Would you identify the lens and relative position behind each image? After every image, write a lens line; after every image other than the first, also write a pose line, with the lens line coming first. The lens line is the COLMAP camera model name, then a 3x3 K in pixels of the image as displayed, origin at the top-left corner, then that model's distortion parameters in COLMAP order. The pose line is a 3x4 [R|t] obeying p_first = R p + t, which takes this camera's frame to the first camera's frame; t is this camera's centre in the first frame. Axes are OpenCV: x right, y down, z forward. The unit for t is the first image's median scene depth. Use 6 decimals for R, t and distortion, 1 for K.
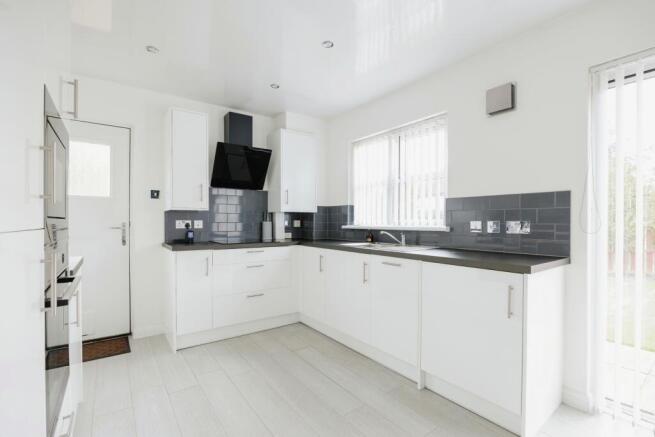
lens RADIAL K [[297.4, 0, 327.5], [0, 297.4, 218.5], [0, 0, 1]] dist [-0.020229, -0.000288]
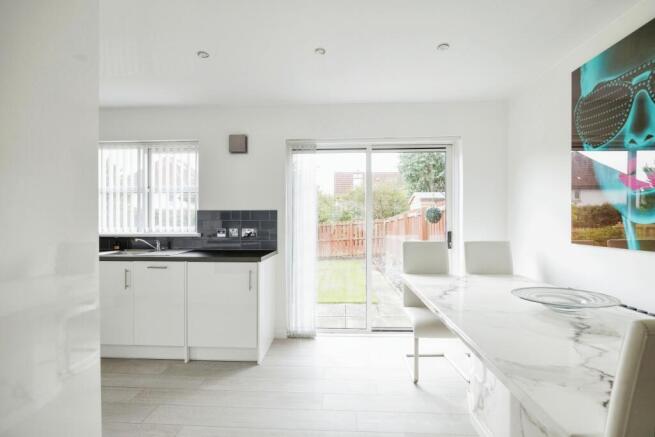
lens RADIAL K [[319.0, 0, 327.5], [0, 319.0, 218.5], [0, 0, 1]] dist [-0.022905, -0.000104]
pose [[0.634651, -0.006369, 0.772773, -0.290360], [-0.001488, 0.999954, 0.009463, -0.046718], [-0.772798, -0.007155, 0.634612, -0.275859]]
